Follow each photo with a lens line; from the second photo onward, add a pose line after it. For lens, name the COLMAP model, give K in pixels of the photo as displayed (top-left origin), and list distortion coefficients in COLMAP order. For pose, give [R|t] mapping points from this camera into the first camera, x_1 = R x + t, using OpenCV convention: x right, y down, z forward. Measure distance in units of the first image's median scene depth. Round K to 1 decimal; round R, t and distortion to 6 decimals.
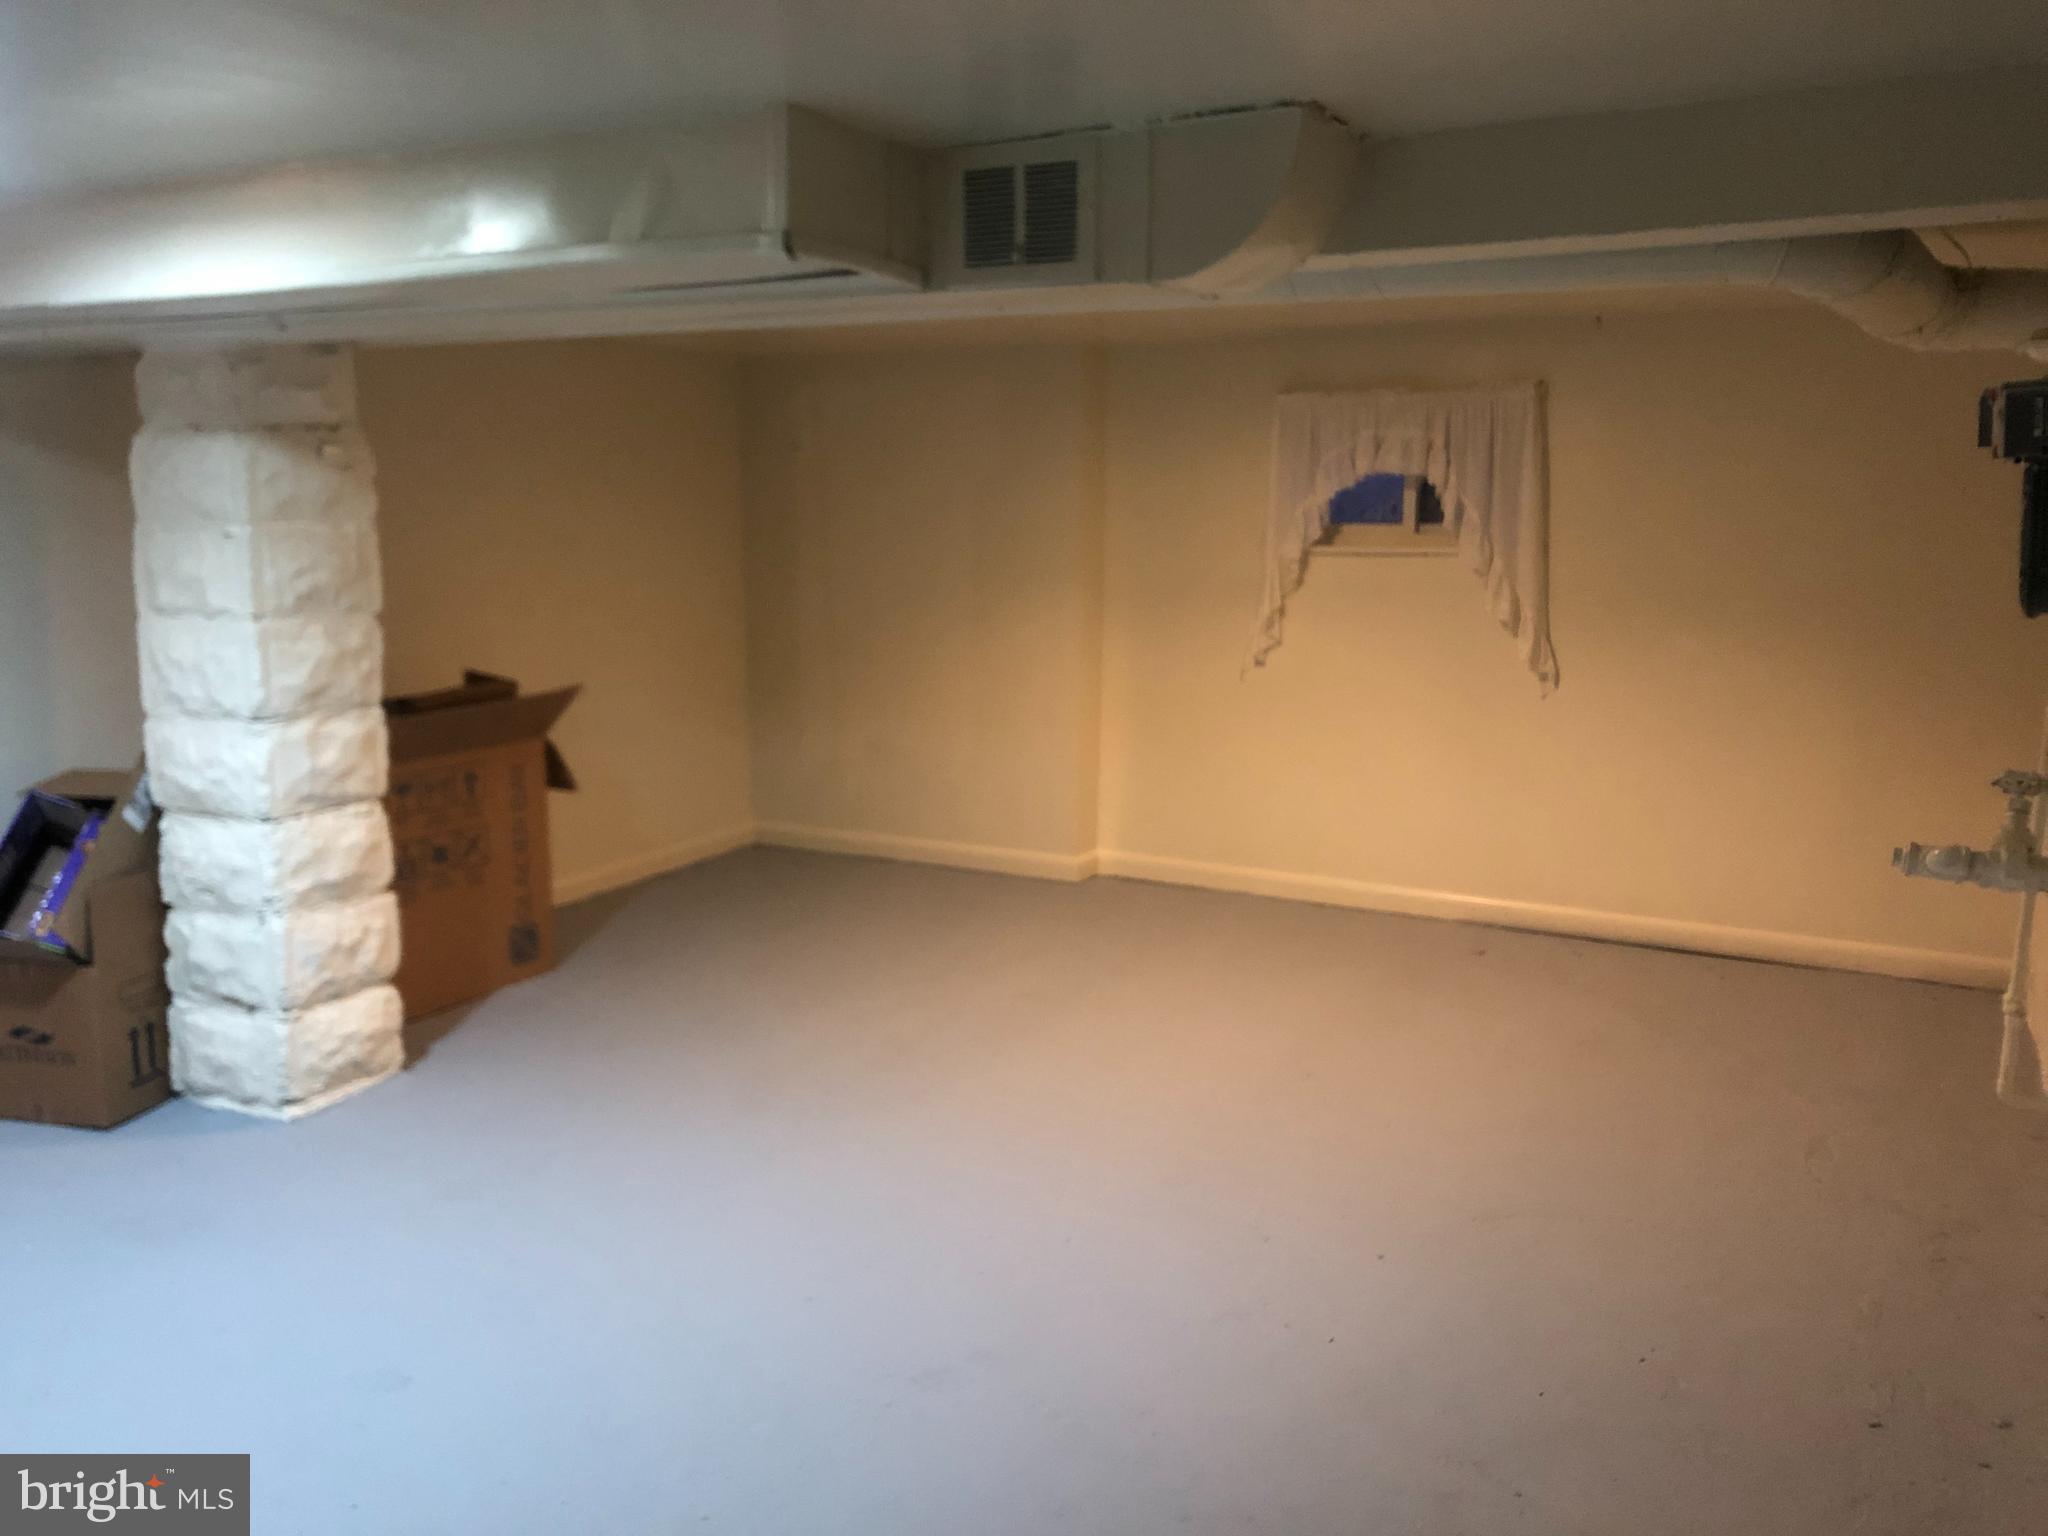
lens RADIAL K [[1662.7, 0, 1024.1], [0, 1662.7, 772.1], [0, 0, 1]] dist [0.006229, 0.003446]
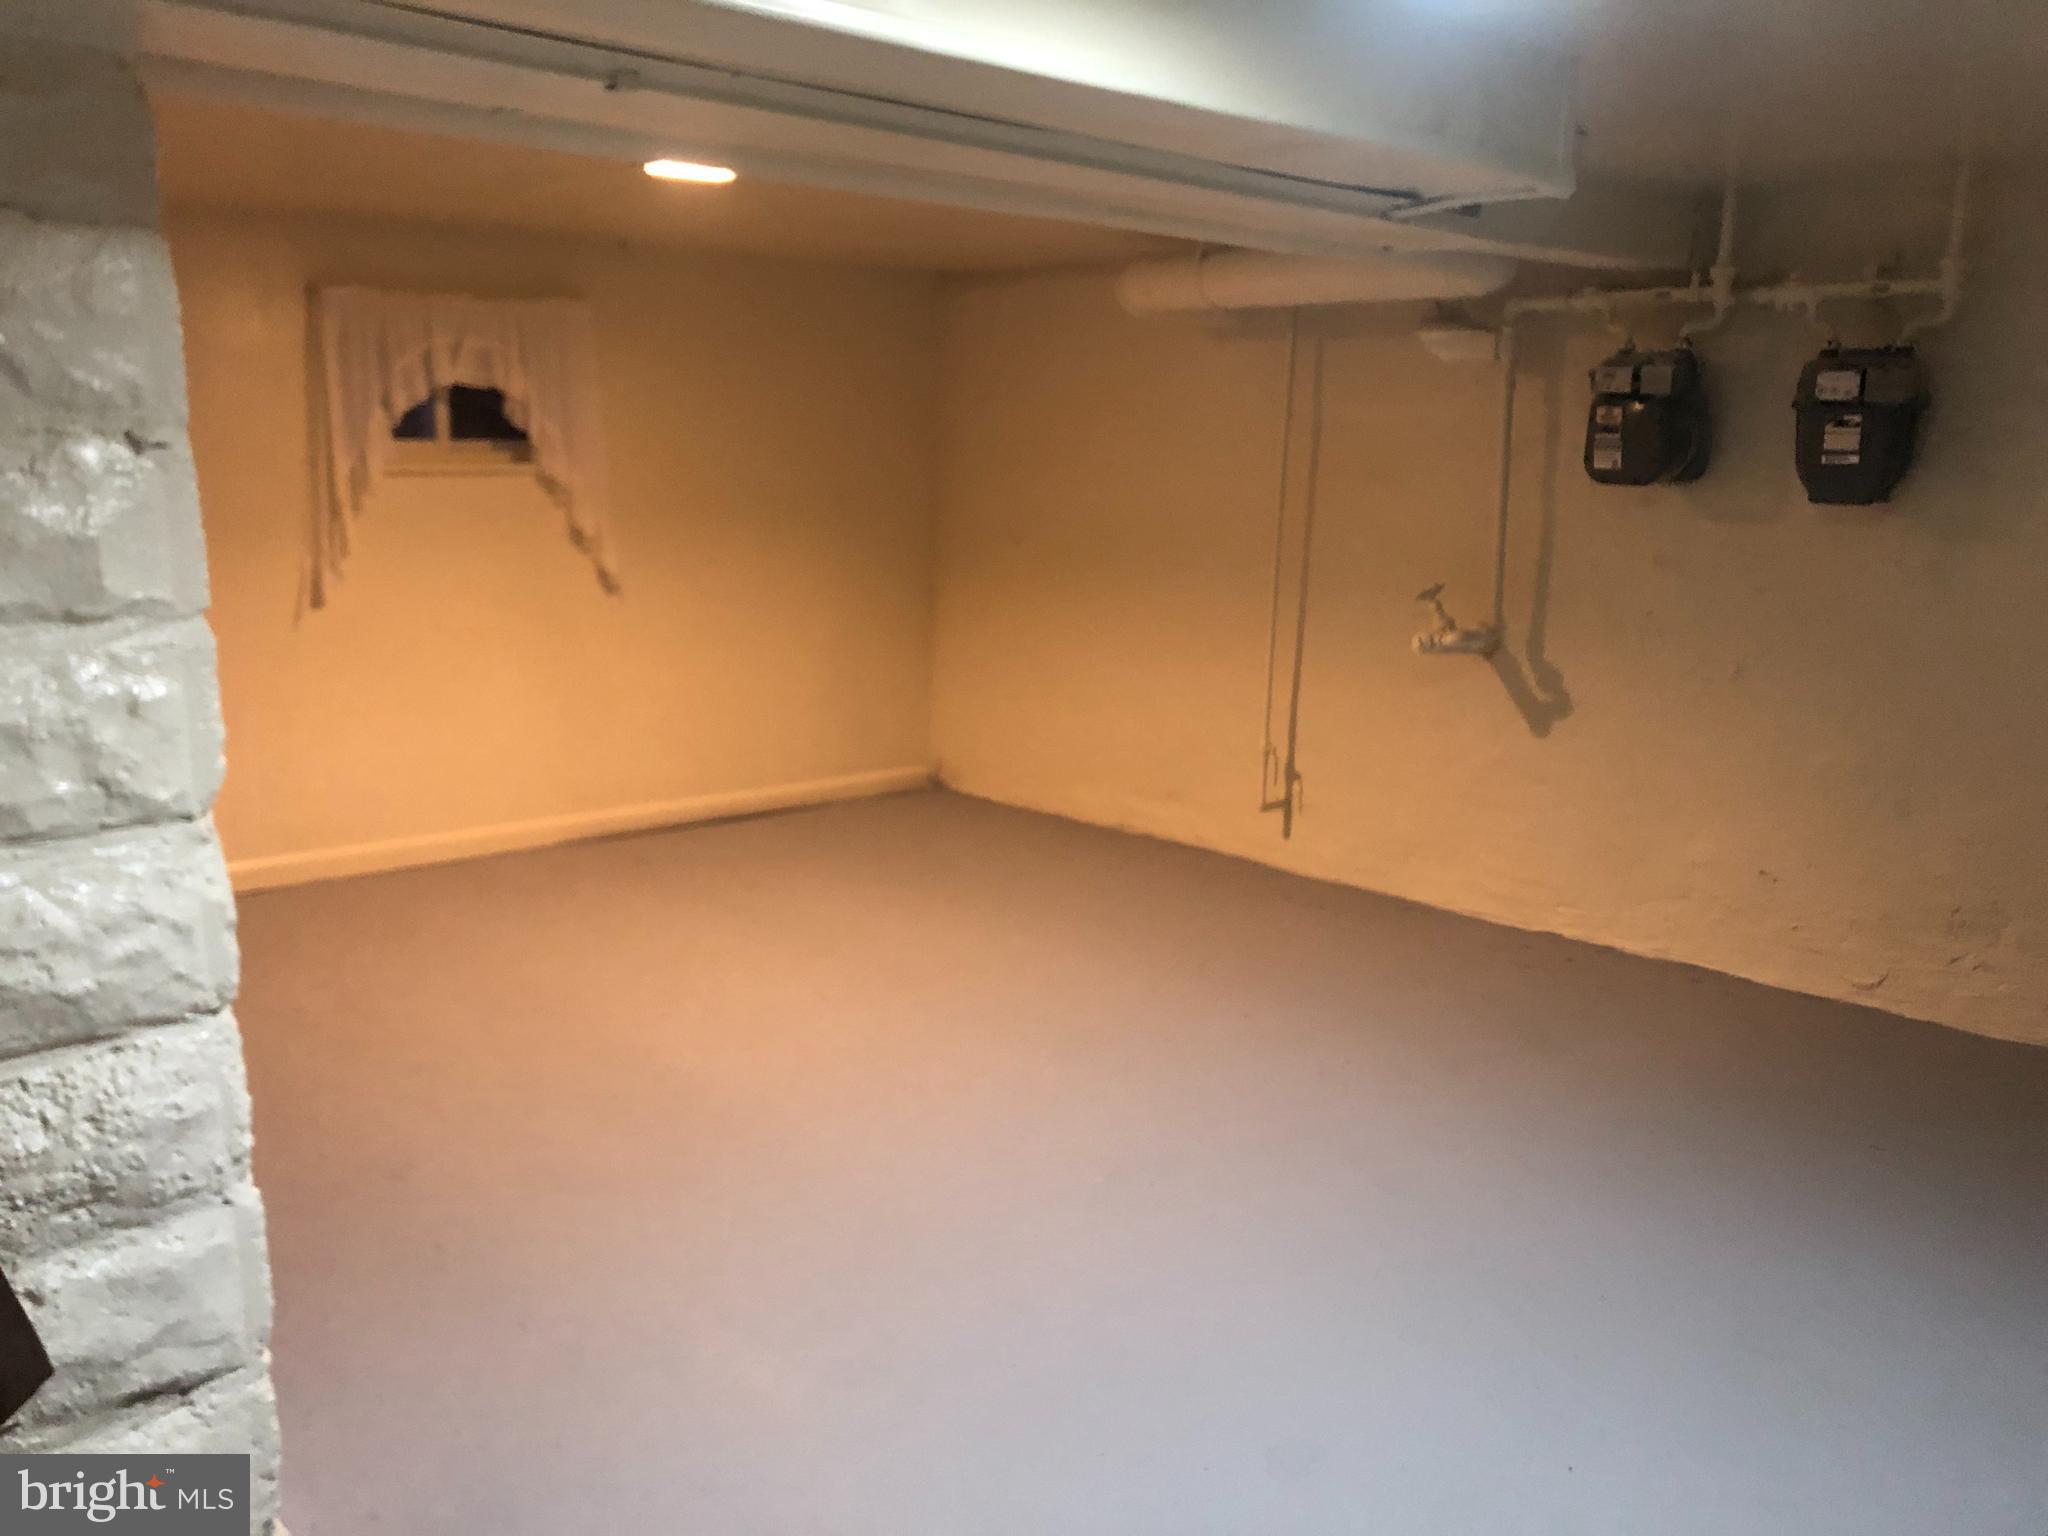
lens RADIAL K [[1662.7, 0, 1025.4], [0, 1662.7, 752.0], [0, 0, 1]] dist [0.006229, 0.003446]
pose [[0.356111, -0.175198, 0.917873, -0.806346], [0.148226, 0.980421, 0.129629, -0.076162], [-0.922613, 0.089890, 0.375107, 0.556295]]
